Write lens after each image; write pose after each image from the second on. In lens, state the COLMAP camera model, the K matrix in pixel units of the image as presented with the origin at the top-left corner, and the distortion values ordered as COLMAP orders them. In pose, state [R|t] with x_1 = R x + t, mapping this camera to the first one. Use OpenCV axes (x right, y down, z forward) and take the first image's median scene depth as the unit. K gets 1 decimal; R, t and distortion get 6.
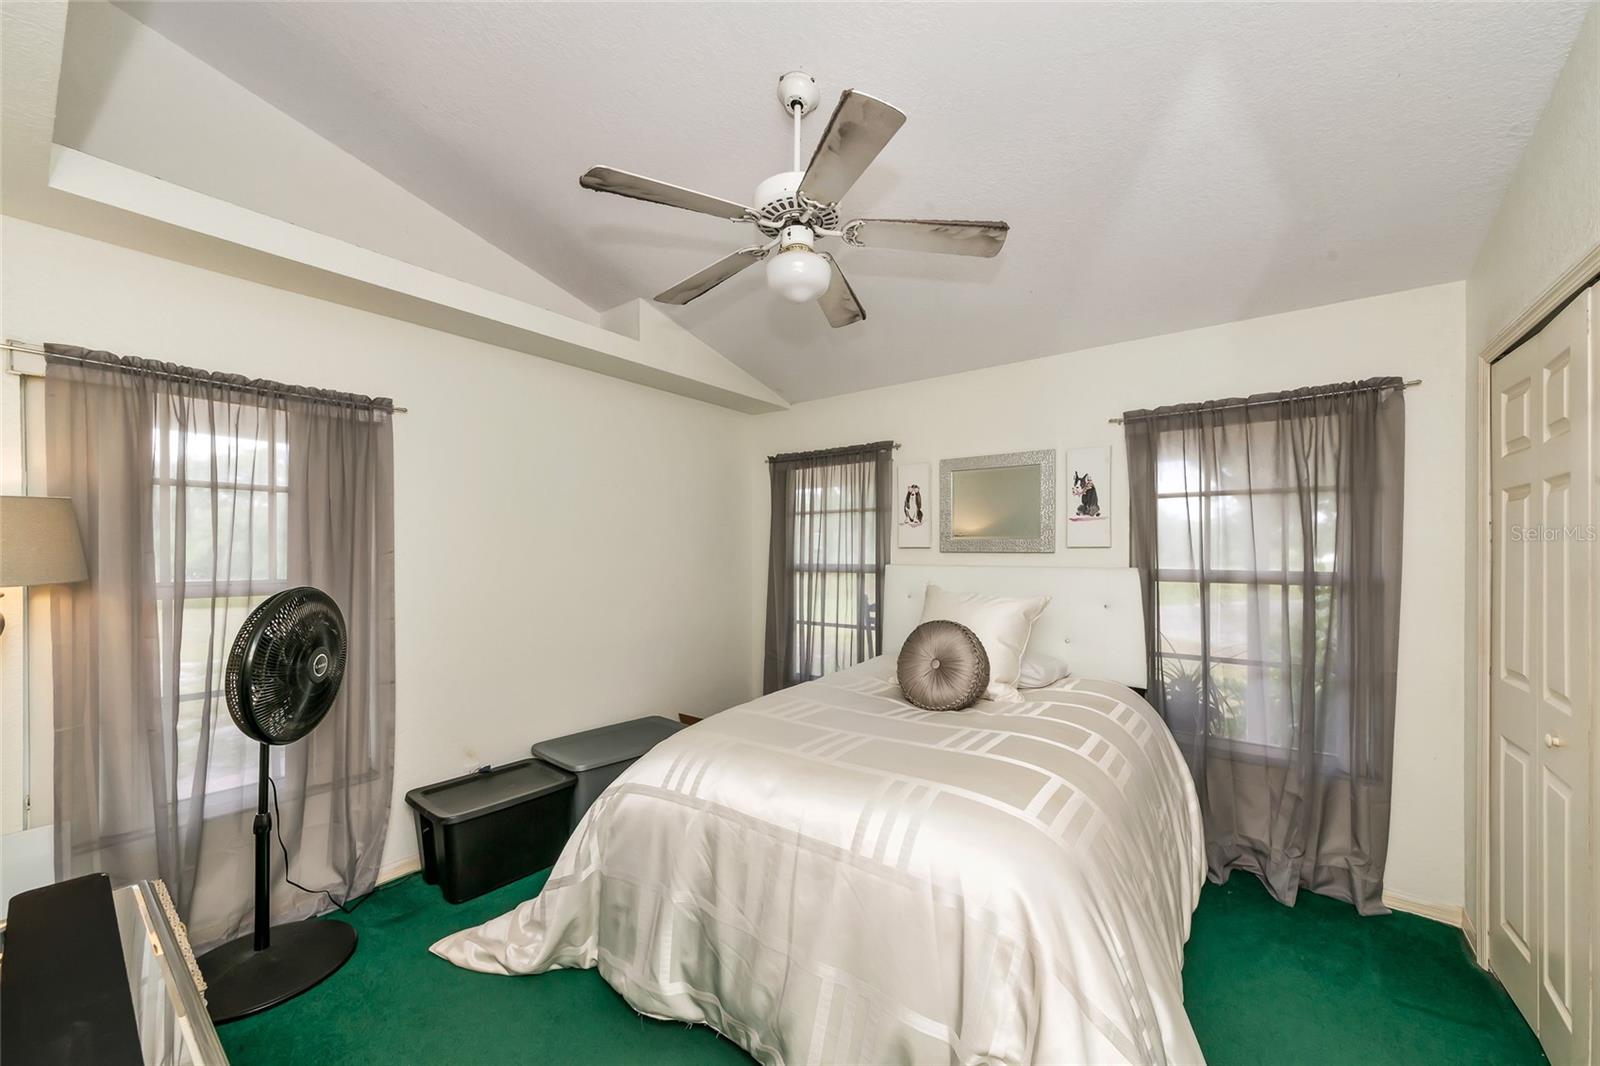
lens RADIAL K [[567.9, 0, 791.5], [0, 567.9, 553.9], [0, 0, 1]] dist [0.000241, -0.000003]
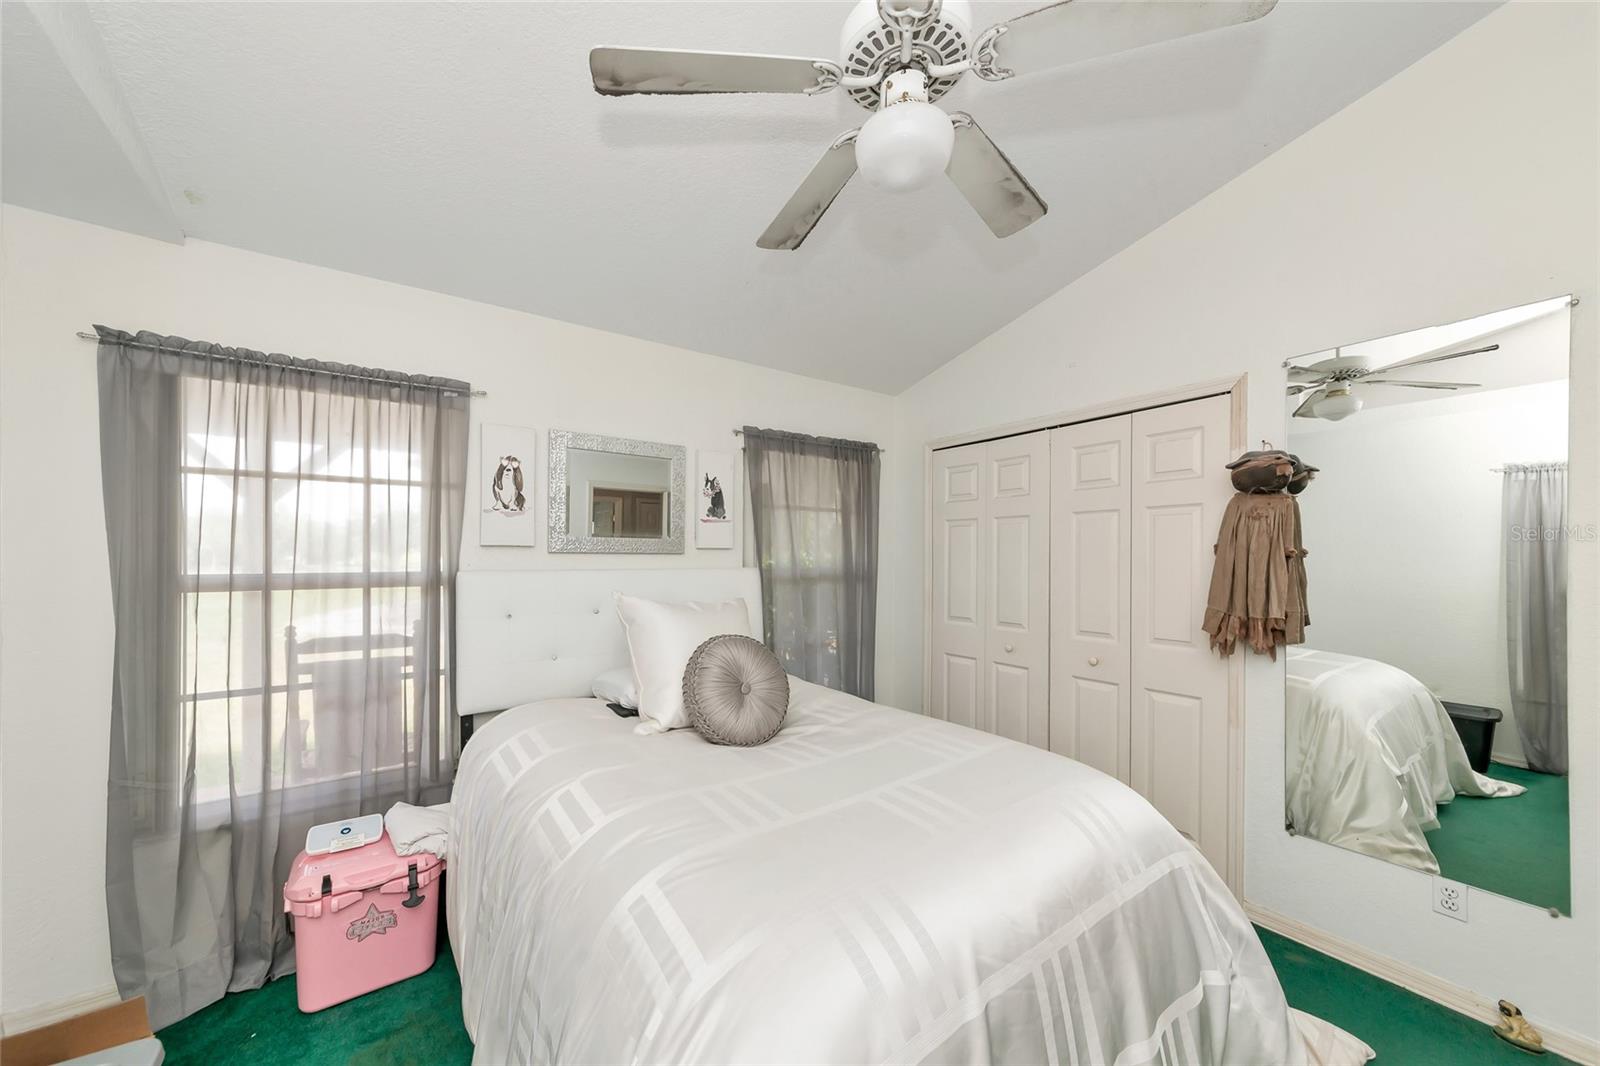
lens RADIAL K [[567.9, 0, 791.5], [0, 567.9, 553.9], [0, 0, 1]] dist [0.000241, -0.000003]
pose [[0.332512, 0.002108, 0.943097, -0.383693], [-0.002365, 0.999996, -0.001402, -0.000850], [-0.943096, -0.001764, 0.332516, 0.507221]]
